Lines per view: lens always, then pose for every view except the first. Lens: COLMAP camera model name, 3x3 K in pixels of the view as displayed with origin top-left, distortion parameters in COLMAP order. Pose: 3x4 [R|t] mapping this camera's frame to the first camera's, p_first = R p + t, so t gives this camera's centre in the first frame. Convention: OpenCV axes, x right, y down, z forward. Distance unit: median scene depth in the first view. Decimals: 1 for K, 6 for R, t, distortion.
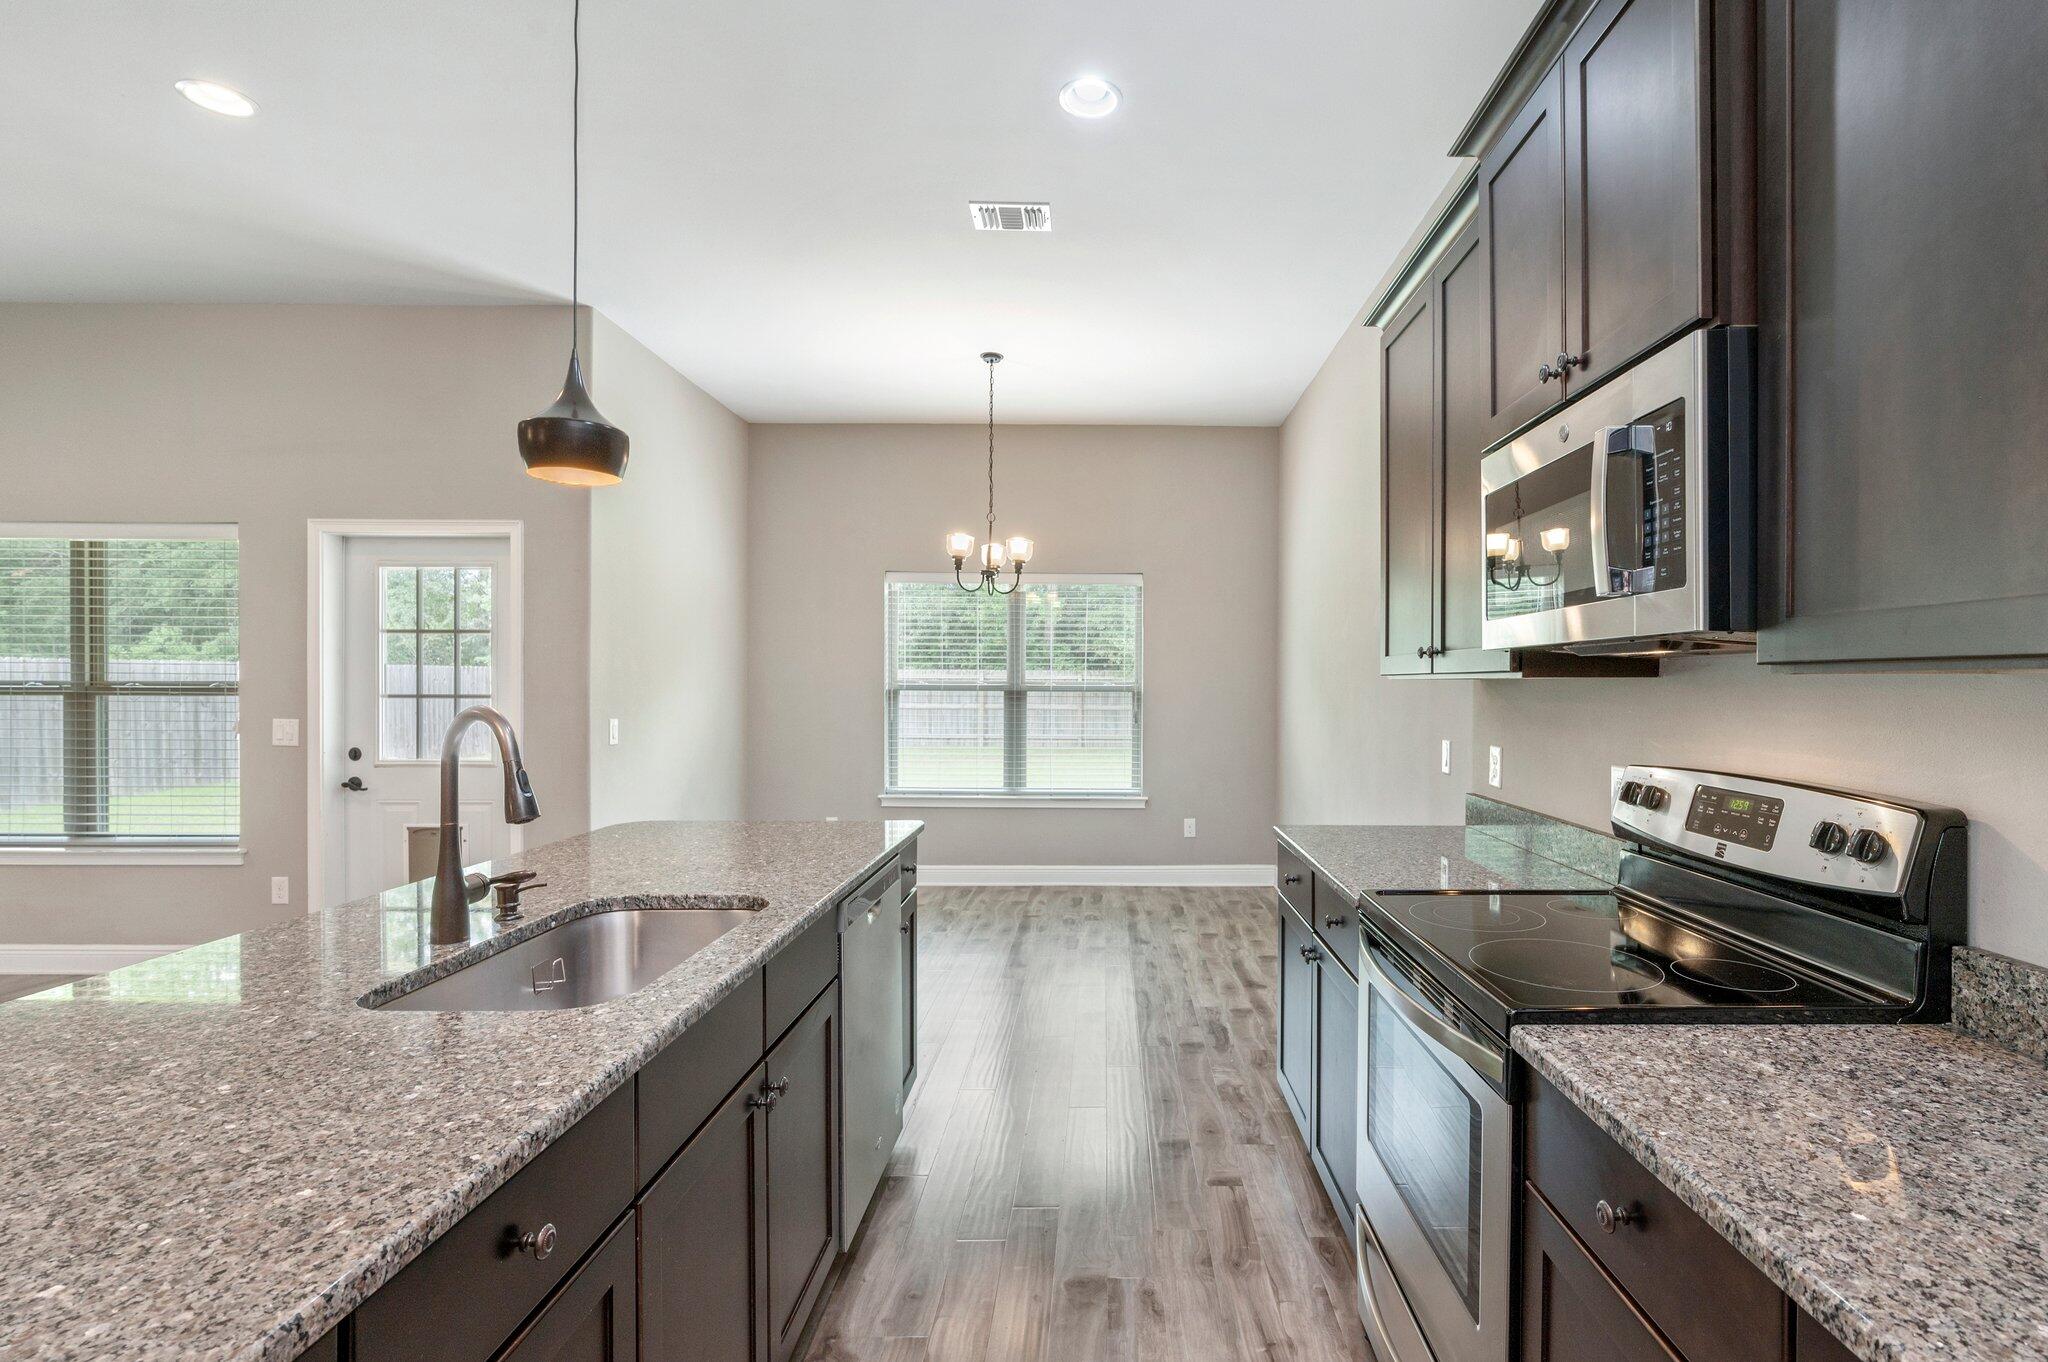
lens RADIAL K [[976.6, 0, 1088.6], [0, 976.6, 690.7], [0, 0, 1]] dist [-0.009633, -0.002326]
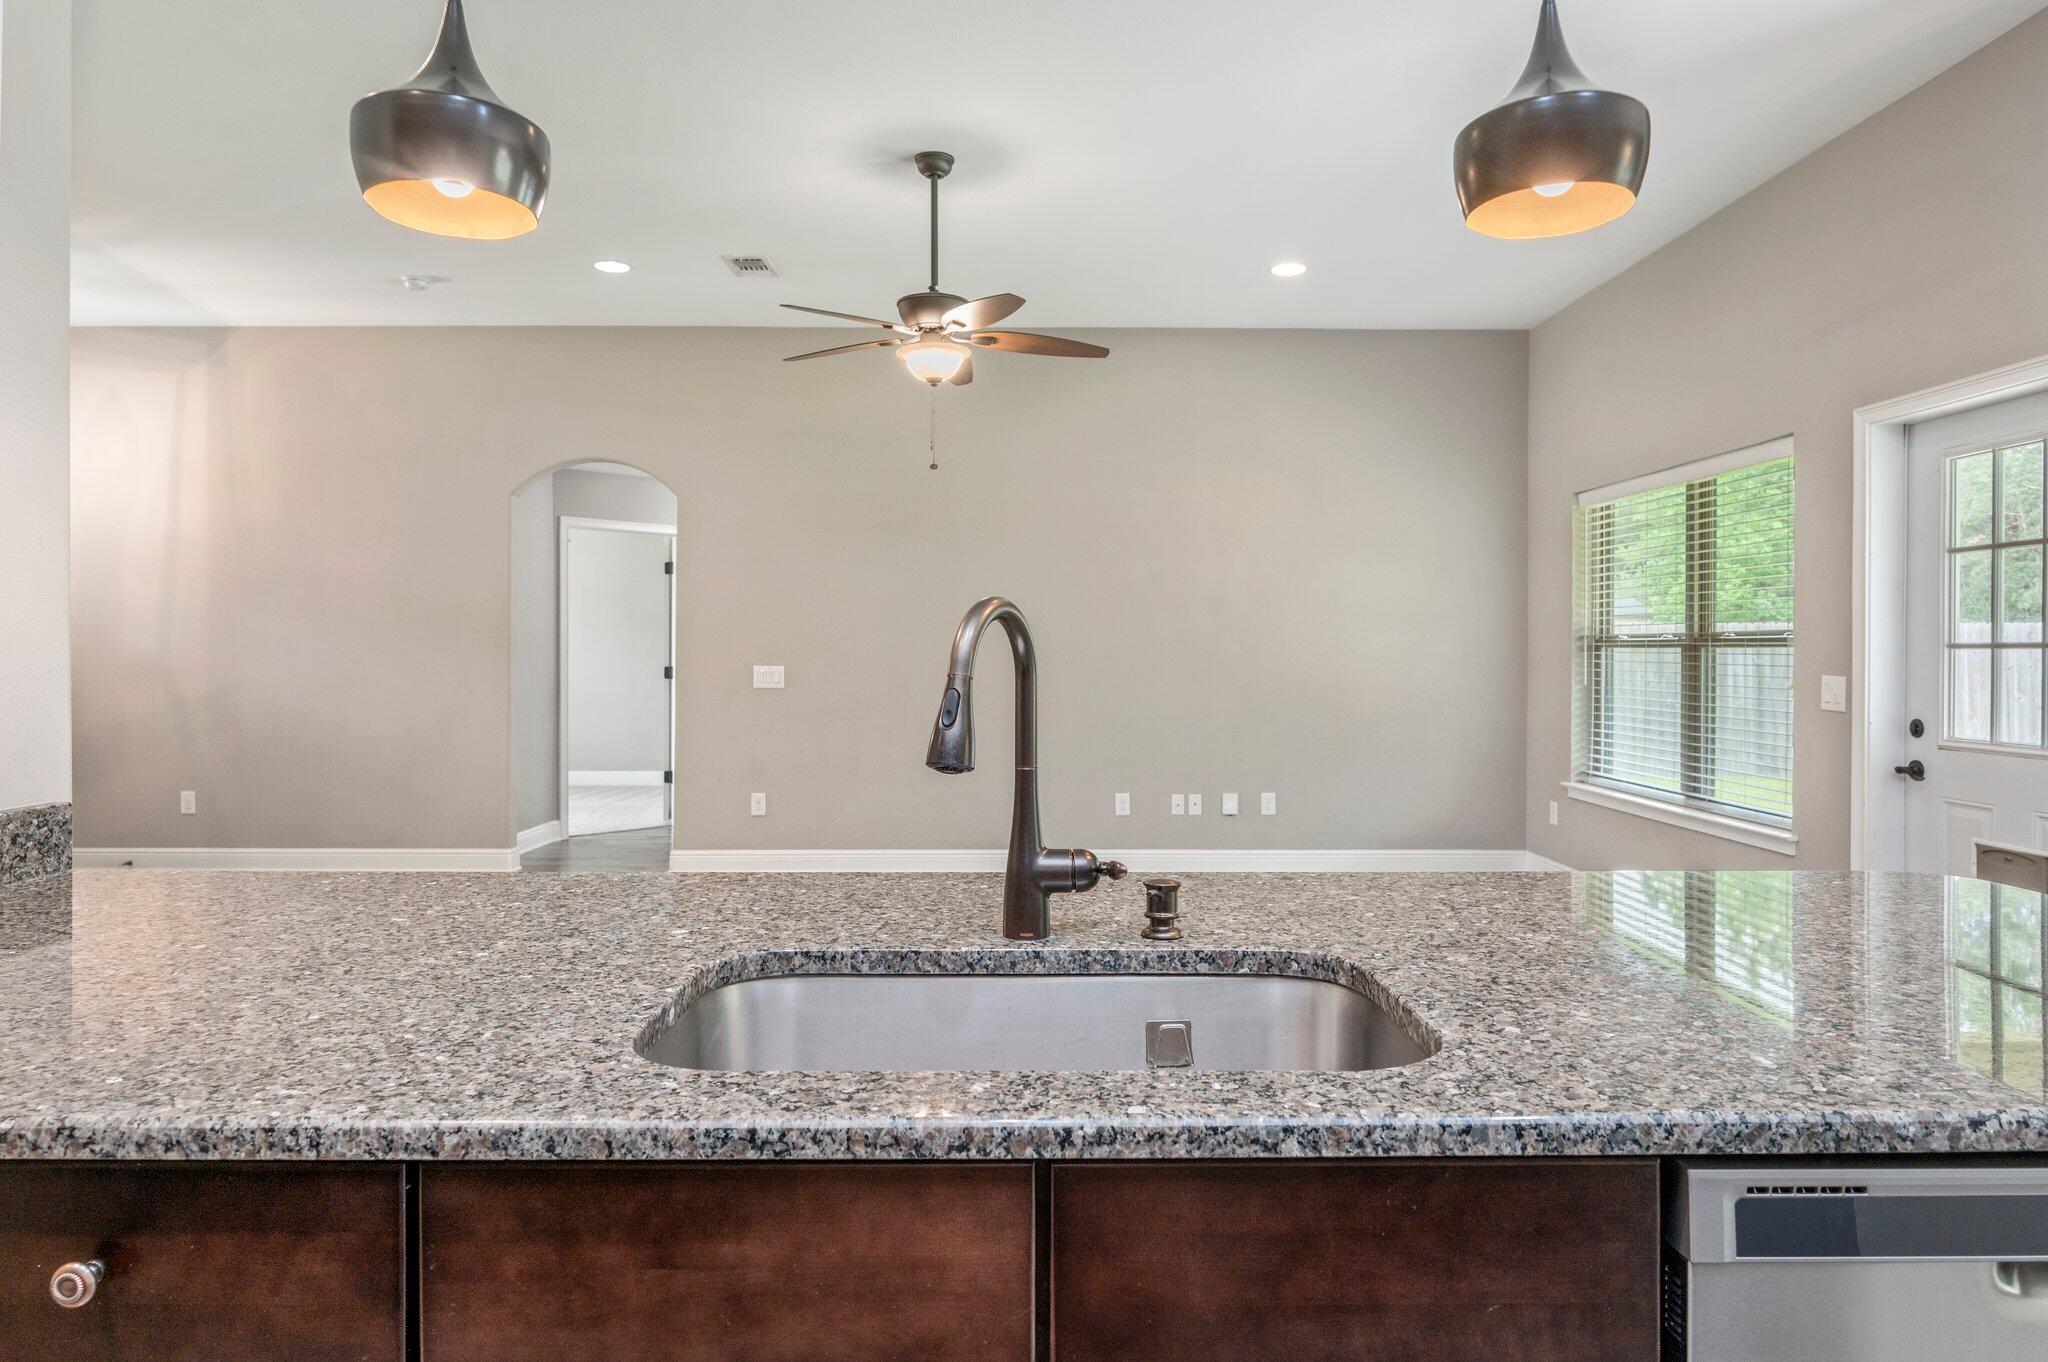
lens RADIAL K [[1162.8, 0, 1057.0], [0, 1162.8, 647.1], [0, 0, 1]] dist [-0.008978, 0.000427]
pose [[0.031558, -0.007757, -0.999472, 0.066142], [-0.009256, 0.999925, -0.008053, 0.019120], [0.999459, 0.009505, 0.031484, 0.347994]]
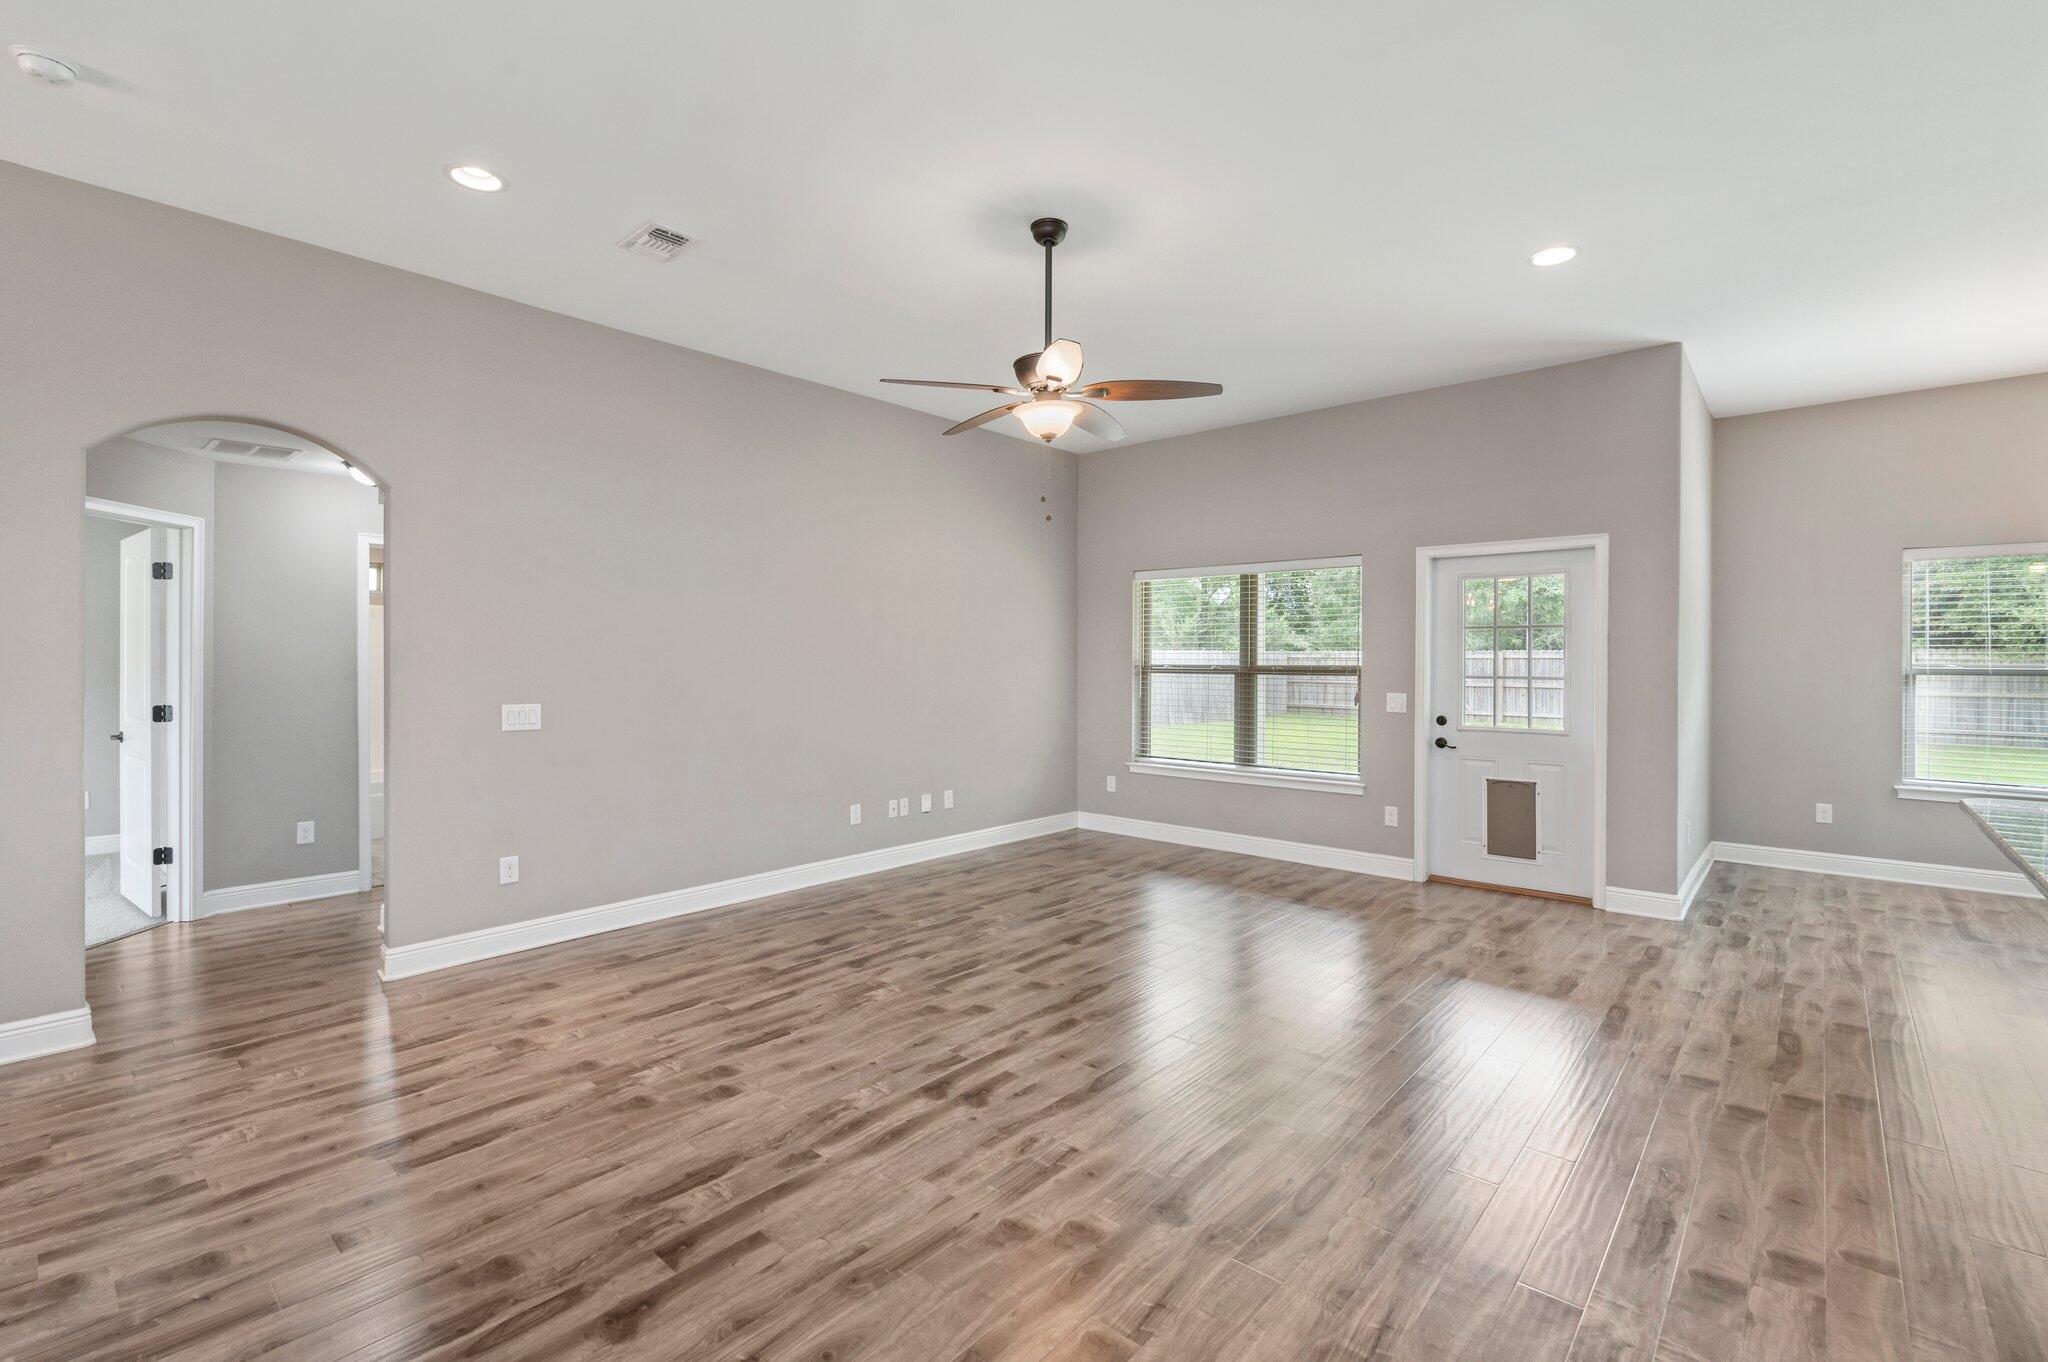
lens RADIAL K [[874.0, 0, 1022.7], [0, 874.0, 675.8], [0, 0, 1]] dist [-0.002873, 0.000605]
pose [[0.741919, 0.008454, -0.670436, -0.380090], [-0.003440, 0.999955, 0.008802, -0.004437], [0.670481, -0.004224, 0.741915, -0.273921]]
